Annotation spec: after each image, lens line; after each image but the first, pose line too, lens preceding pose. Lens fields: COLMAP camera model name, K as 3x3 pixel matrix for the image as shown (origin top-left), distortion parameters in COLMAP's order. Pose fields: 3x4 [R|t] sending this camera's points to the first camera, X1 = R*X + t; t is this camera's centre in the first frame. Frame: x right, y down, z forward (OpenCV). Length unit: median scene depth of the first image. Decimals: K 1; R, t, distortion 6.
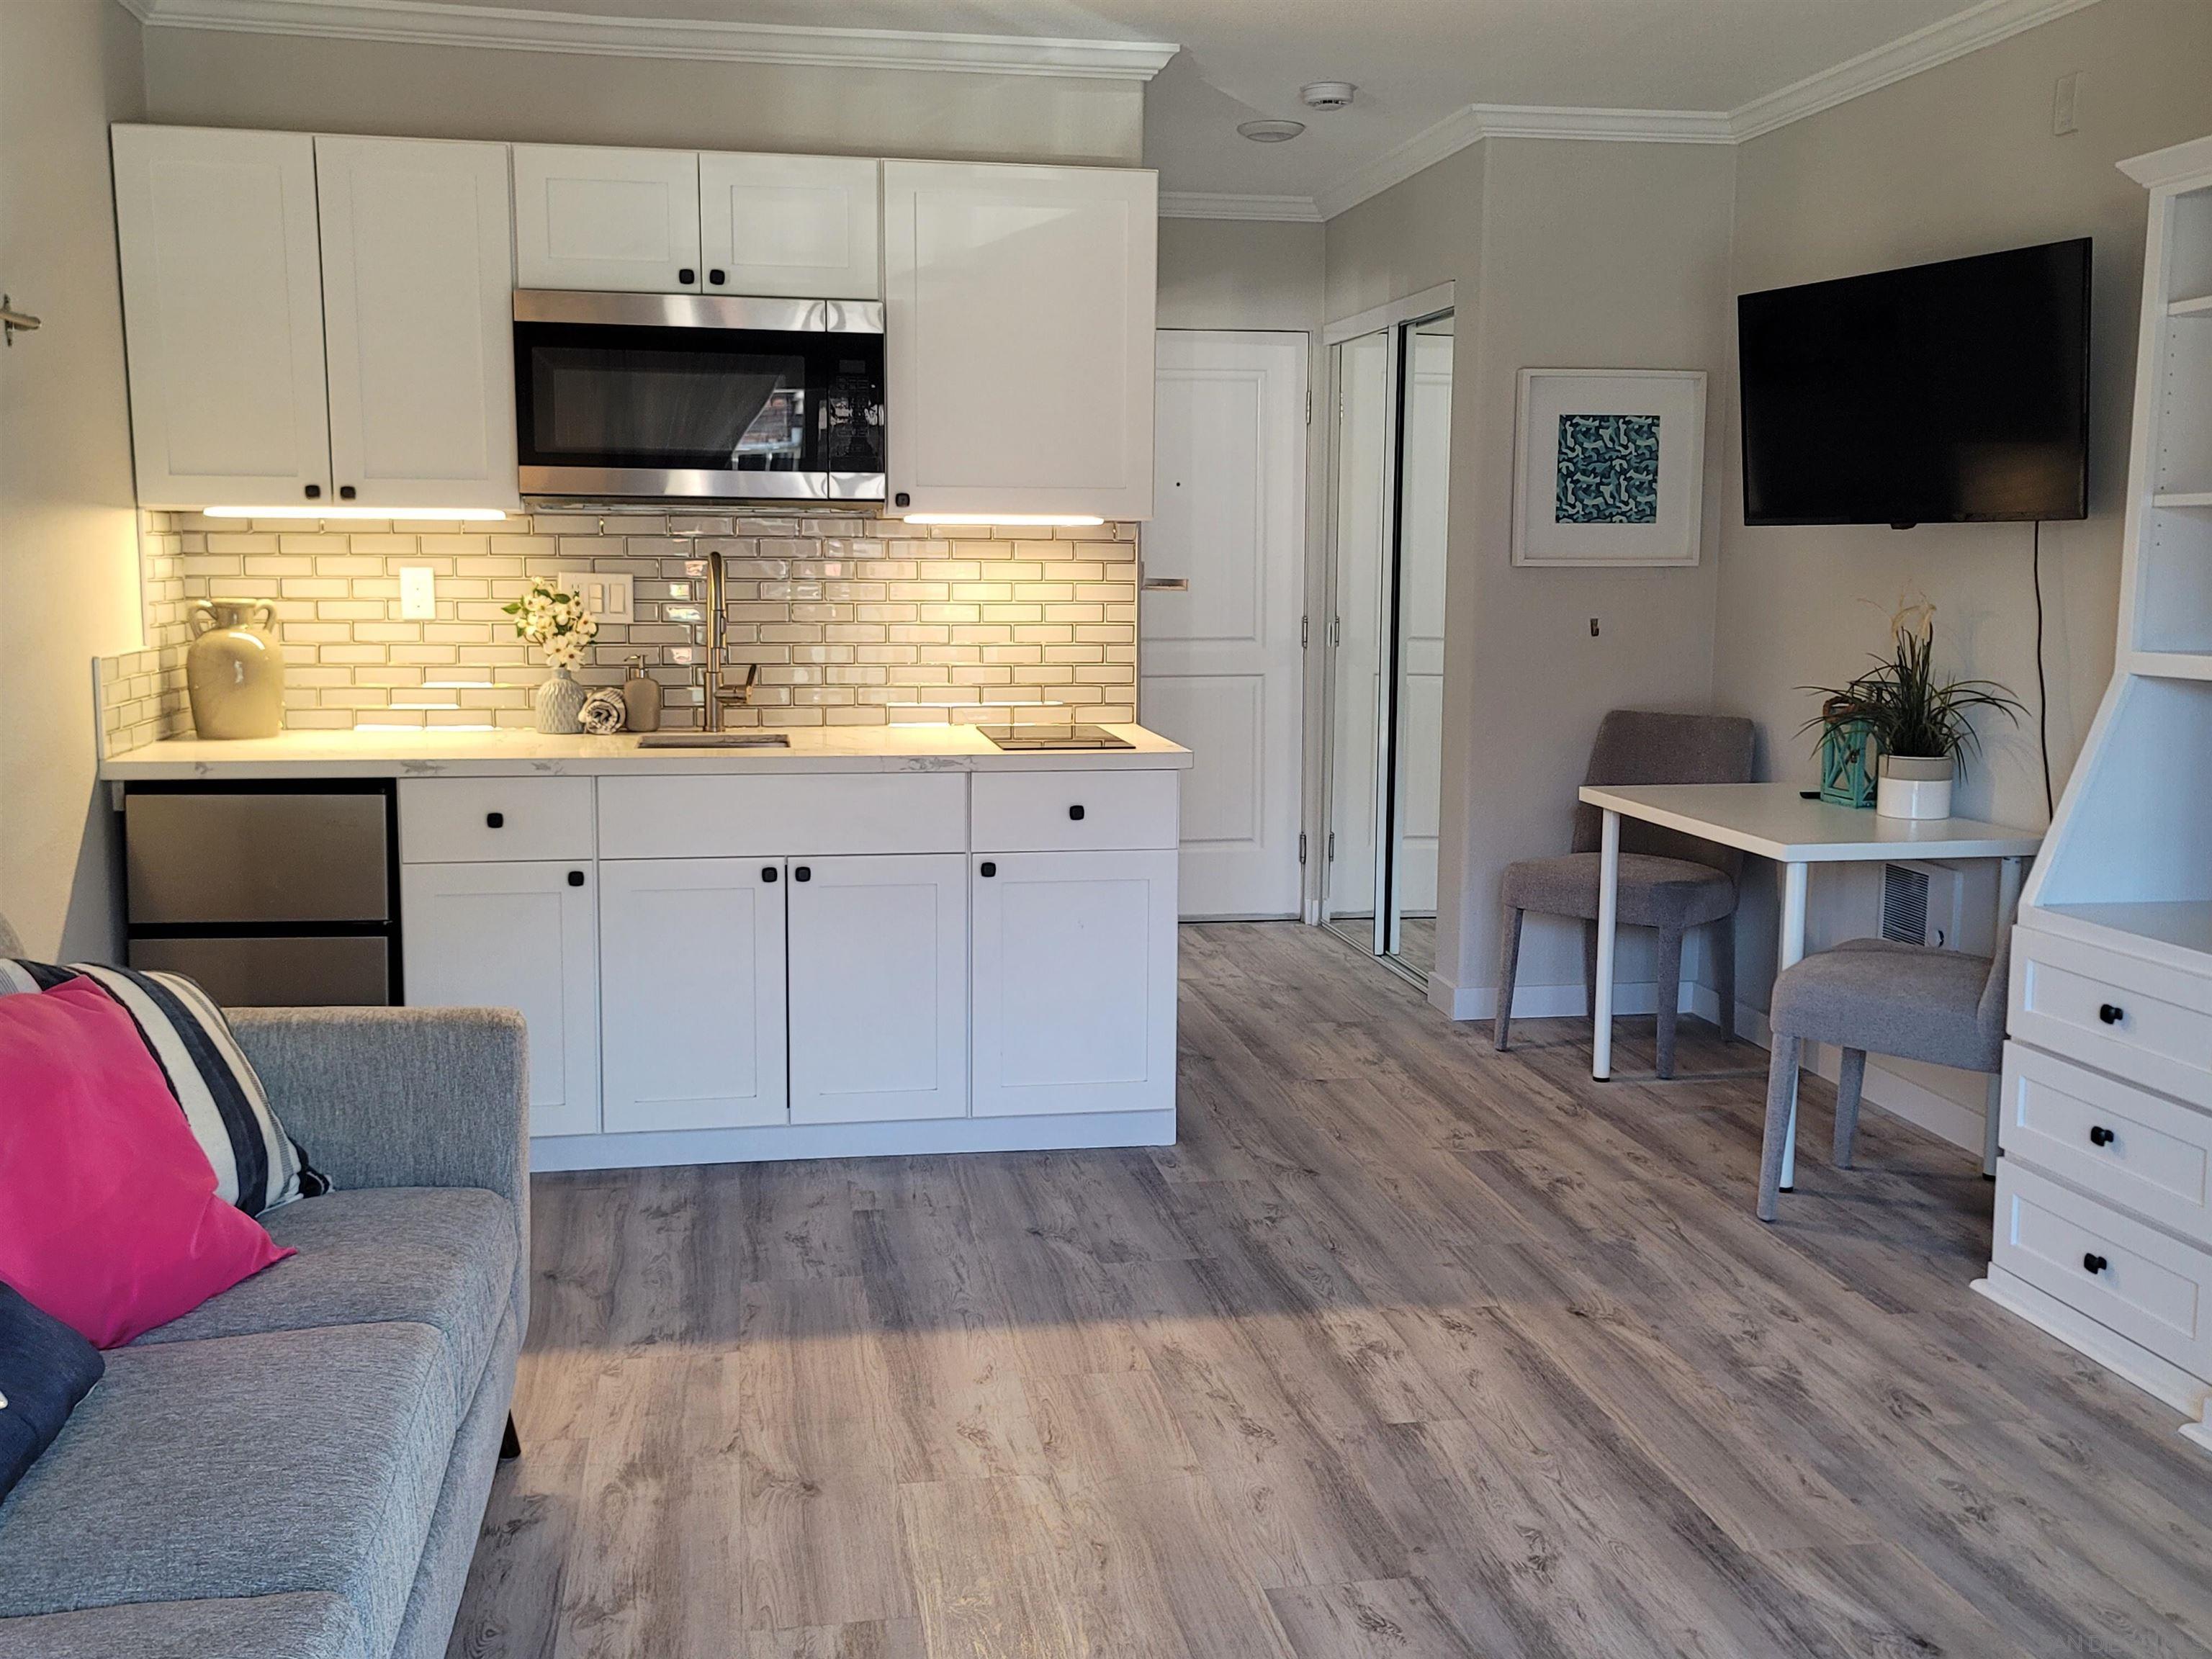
lens RADIAL K [[2155.9, 0, 1099.9], [0, 2155.9, 803.8], [0, 0, 1]] dist [0.084950, -0.020445]
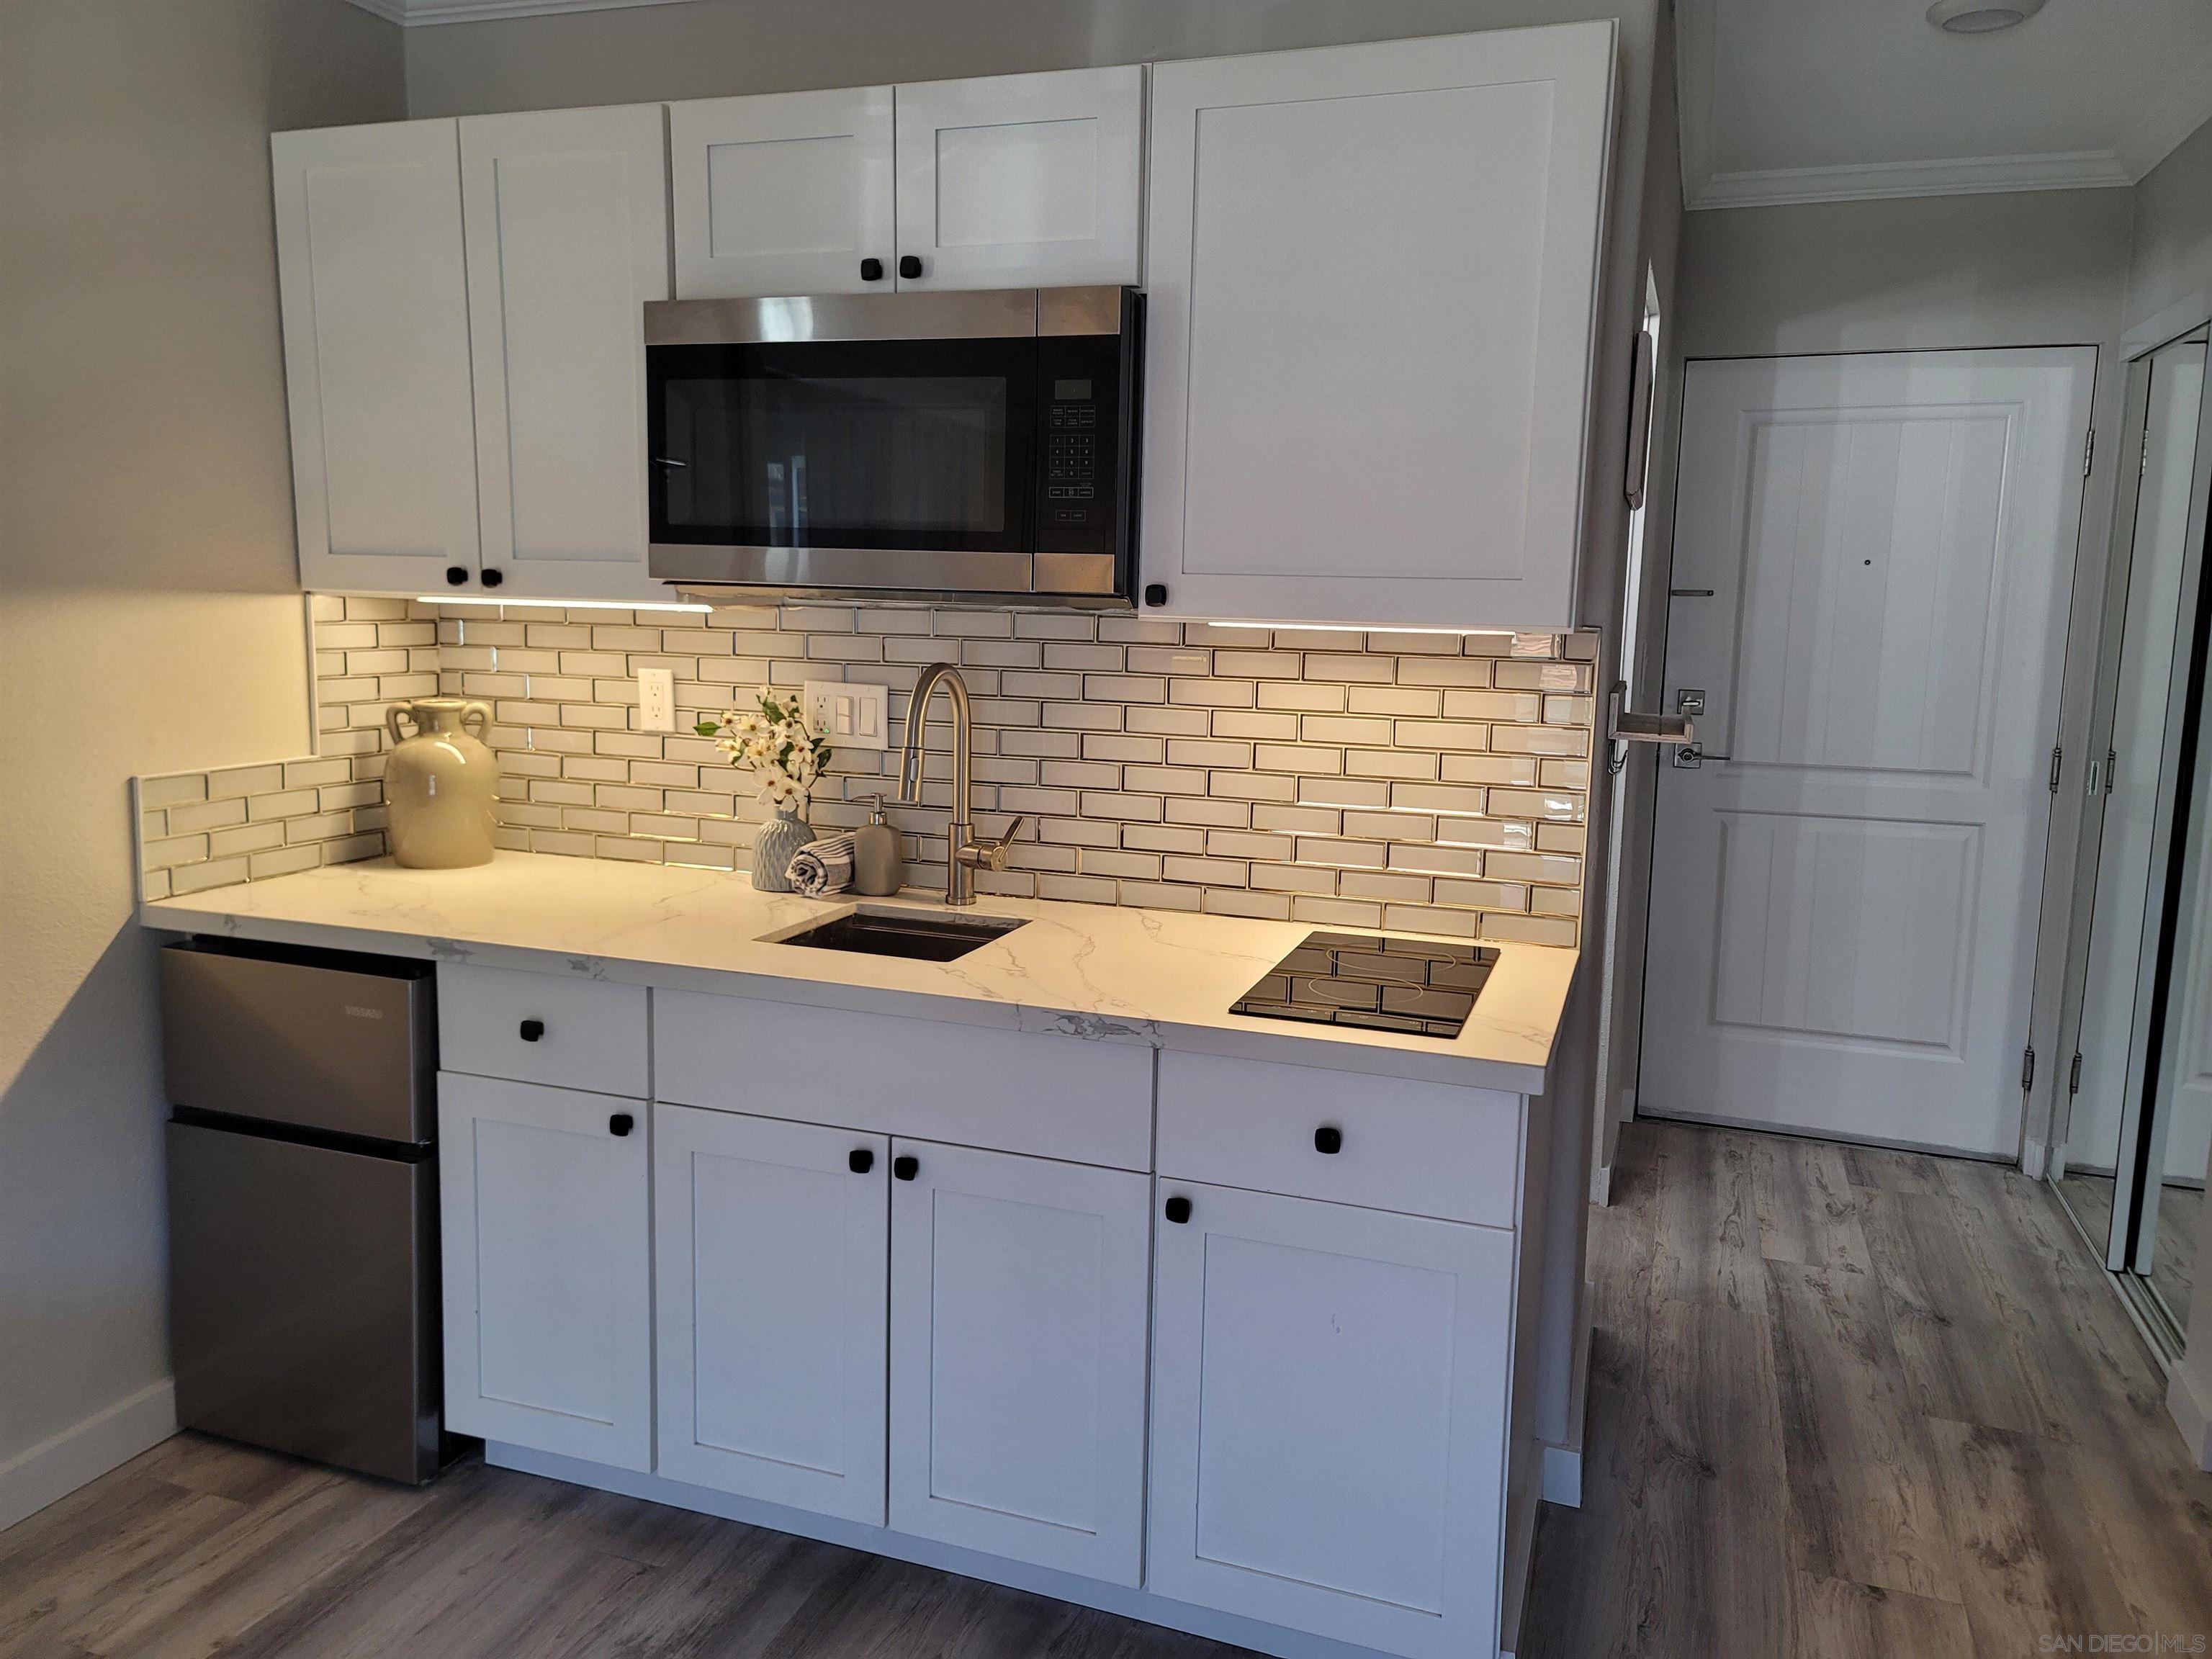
lens RADIAL K [[1633.8, 0, 1107.5], [0, 1633.8, 801.7], [0, 0, 1]] dist [0.114729, -0.116121]
pose [[0.871155, 0.079232, -0.484573, 0.110762], [-0.077003, 0.996729, 0.024540, -0.071068], [0.484932, 0.015936, 0.874407, 0.444577]]
